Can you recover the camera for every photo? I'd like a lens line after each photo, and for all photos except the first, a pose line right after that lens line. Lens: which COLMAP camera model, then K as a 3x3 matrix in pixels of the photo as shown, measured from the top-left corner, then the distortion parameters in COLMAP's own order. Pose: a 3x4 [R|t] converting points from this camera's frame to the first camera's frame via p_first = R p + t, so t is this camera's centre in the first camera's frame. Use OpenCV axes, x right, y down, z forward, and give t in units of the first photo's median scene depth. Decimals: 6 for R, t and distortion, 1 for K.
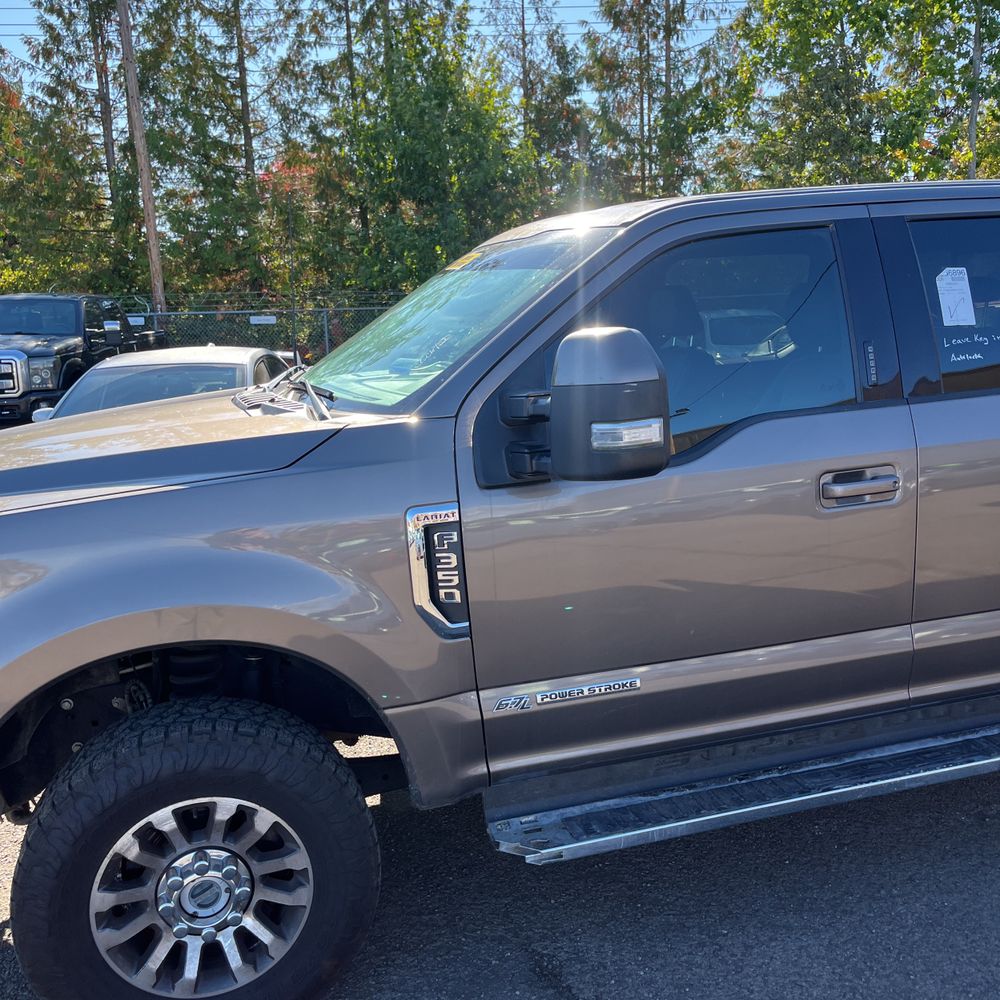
lens RADIAL K [[1041.4, 0, 510.8], [0, 1041.4, 500.2], [0, 0, 1]] dist [0.016584, 0.000000]
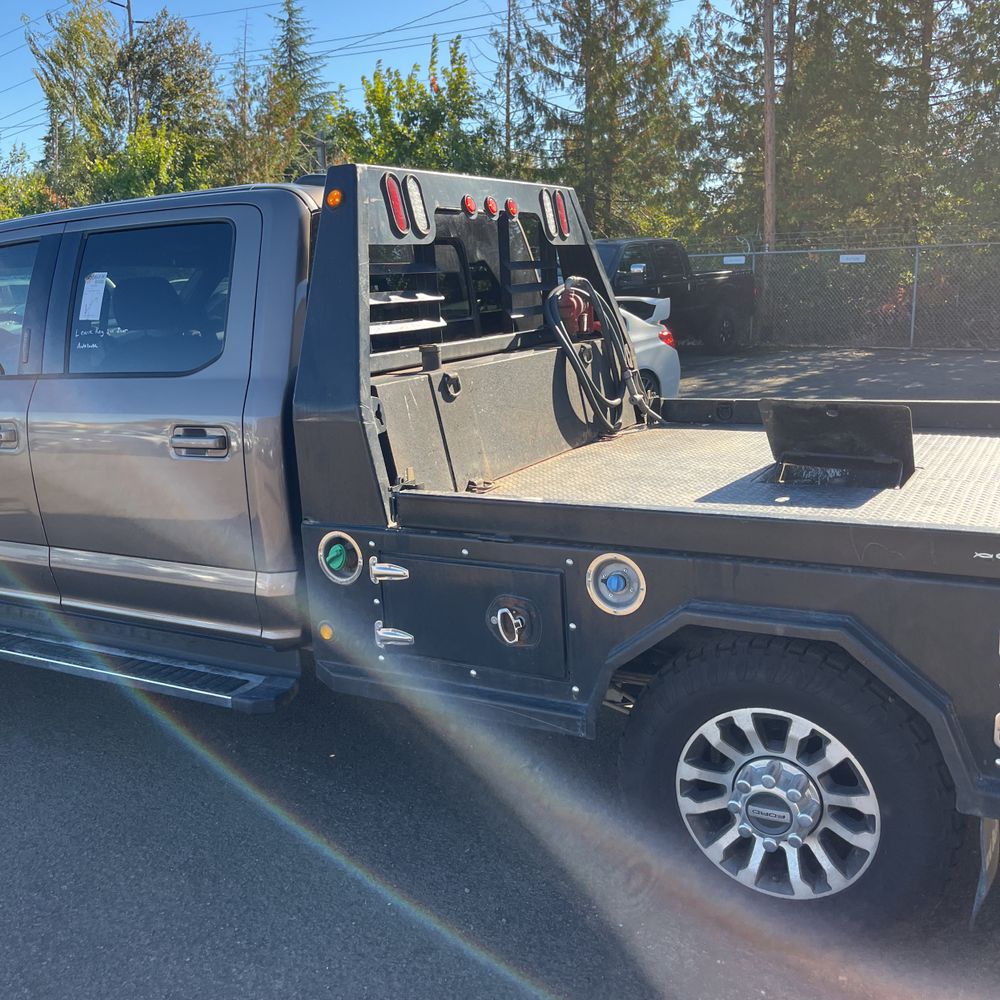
lens RADIAL K [[1041.4, 0, 504.7], [0, 1041.4, 493.8], [0, 0, 1]] dist [0.016584, 0.000000]
pose [[0.685775, 0.162196, -0.709511, 0.226882], [-0.115207, 0.986753, 0.114222, -0.021693], [0.718638, 0.003411, 0.695376, 0.065205]]
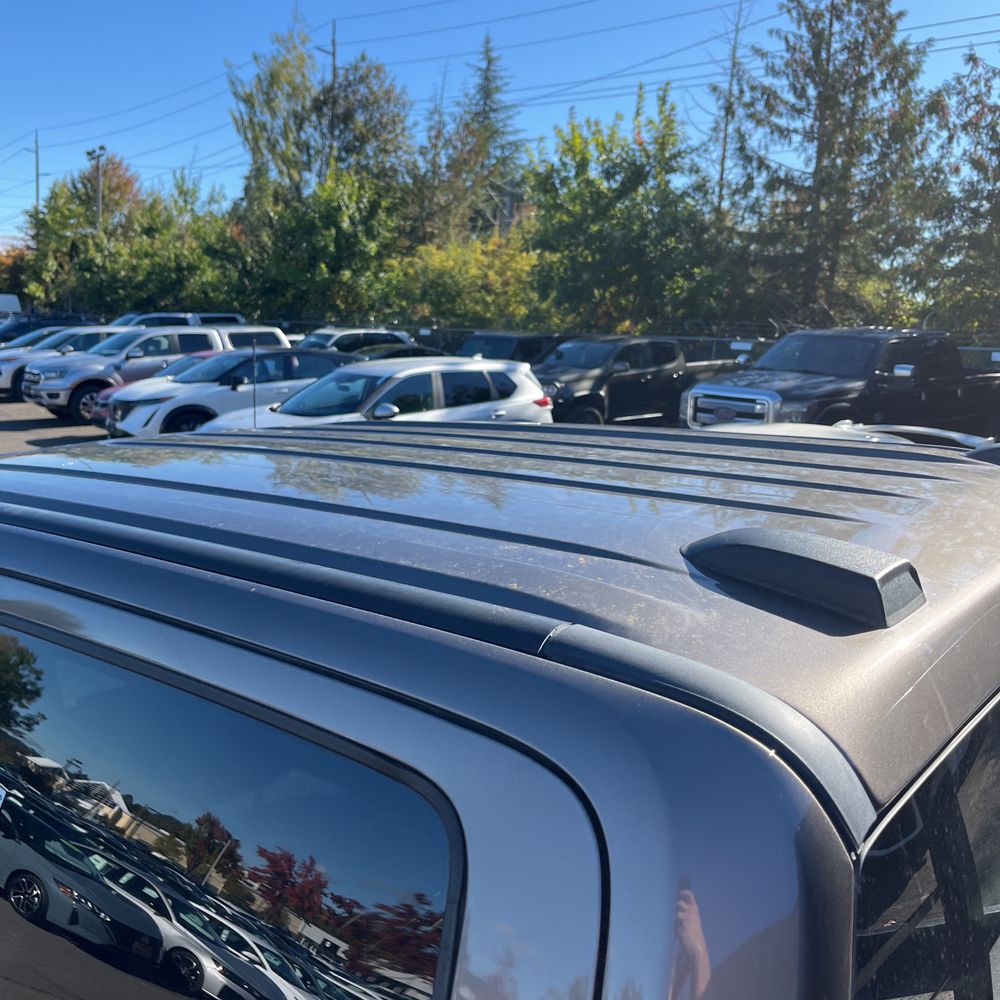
lens RADIAL K [[1041.4, 0, 489.7], [0, 1041.4, 479.0], [0, 0, 1]] dist [0.016584, 0.000000]
pose [[0.548132, 0.174790, -0.817924, 0.109056], [-0.184737, 0.979068, 0.085425, -0.053545], [0.815735, 0.104276, 0.568949, 0.128237]]
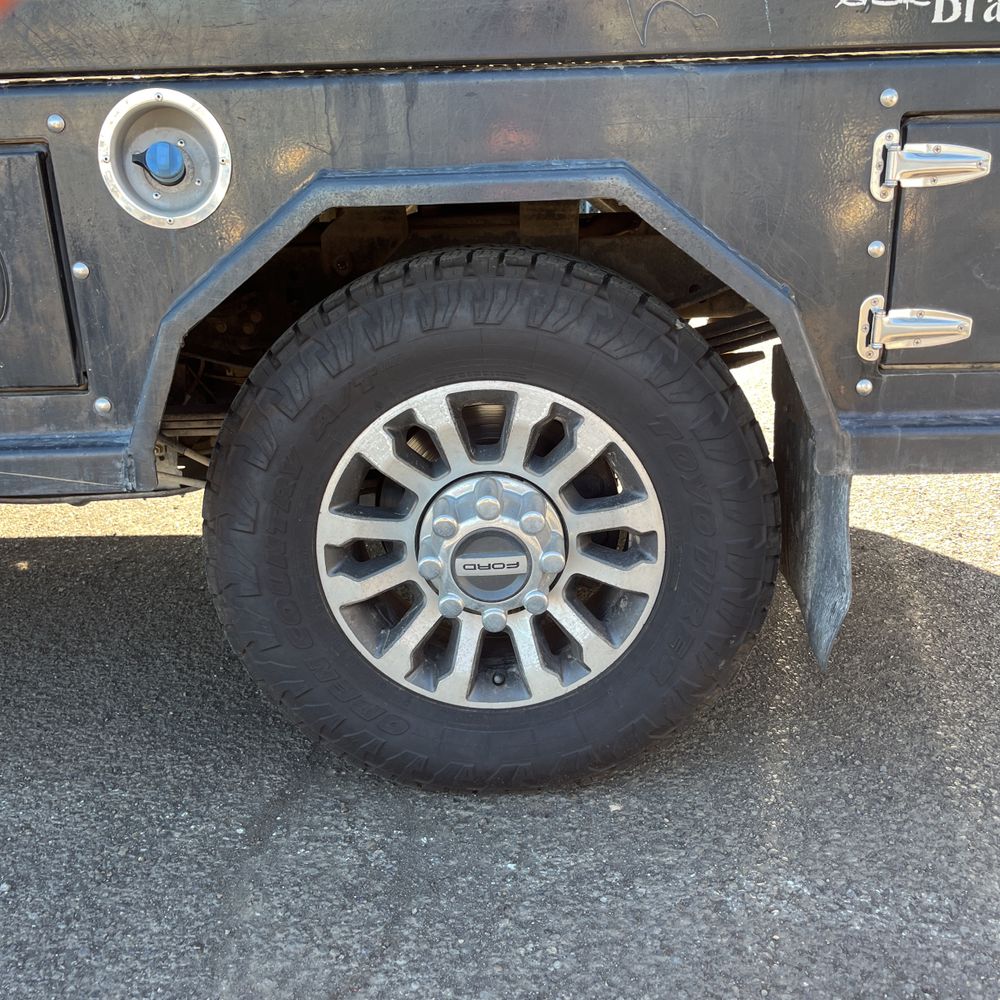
lens RADIAL K [[1041.4, 0, 525.5], [0, 1041.4, 476.5], [0, 0, 1]] dist [0.016584, 0.000000]
pose [[0.951296, 0.102982, -0.290569, -0.099440], [-0.066783, 0.989014, 0.131880, 0.257153], [0.300958, -0.106052, 0.947722, 0.433245]]
